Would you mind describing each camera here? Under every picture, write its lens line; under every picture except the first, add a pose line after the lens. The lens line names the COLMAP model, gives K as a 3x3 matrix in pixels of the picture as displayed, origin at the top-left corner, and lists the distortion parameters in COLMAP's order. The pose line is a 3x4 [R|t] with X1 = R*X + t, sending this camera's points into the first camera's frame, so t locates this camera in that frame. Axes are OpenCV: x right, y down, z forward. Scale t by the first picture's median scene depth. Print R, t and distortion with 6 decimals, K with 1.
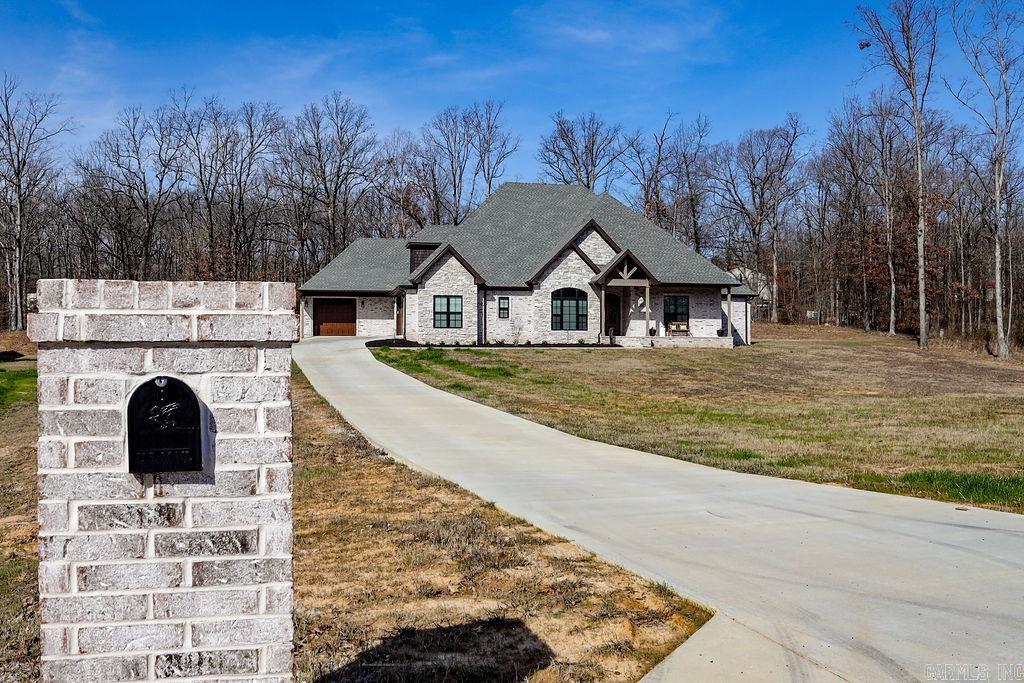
lens RADIAL K [[854.1, 0, 512.0], [0, 854.1, 341.5], [0, 0, 1]] dist [-0.003475, -0.001616]
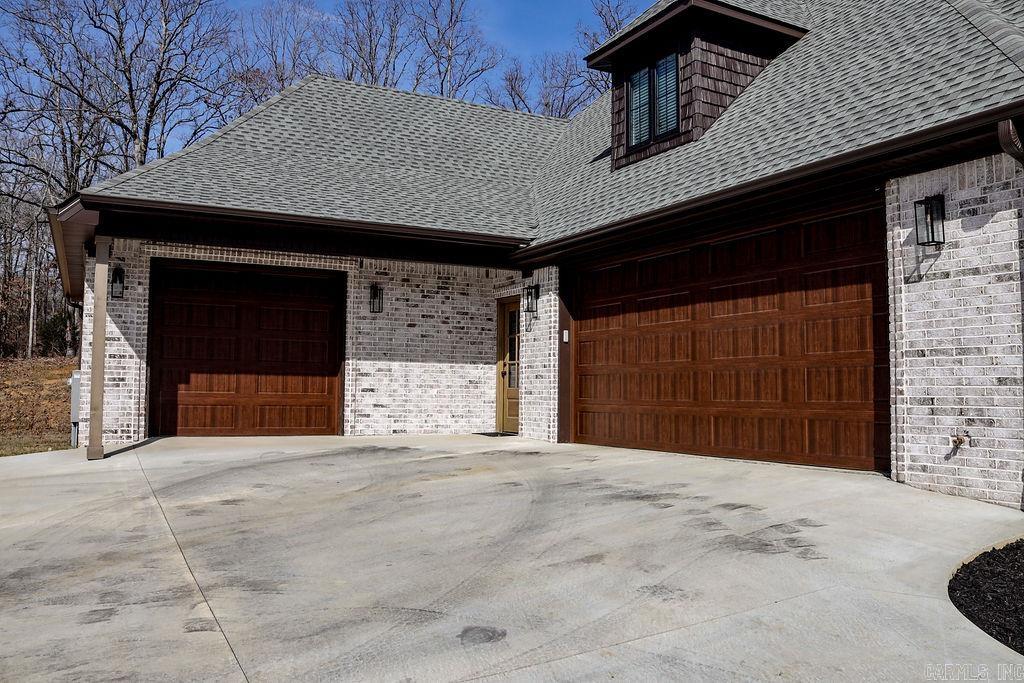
lens RADIAL K [[854.1, 0, 512.0], [0, 854.1, 341.5], [0, 0, 1]] dist [-0.003475, -0.001616]
pose [[0.968371, 0.017082, 0.248927, -0.141280], [0.003275, 0.996698, -0.081133, -0.009002], [-0.249491, 0.079383, 0.965118, 0.551119]]
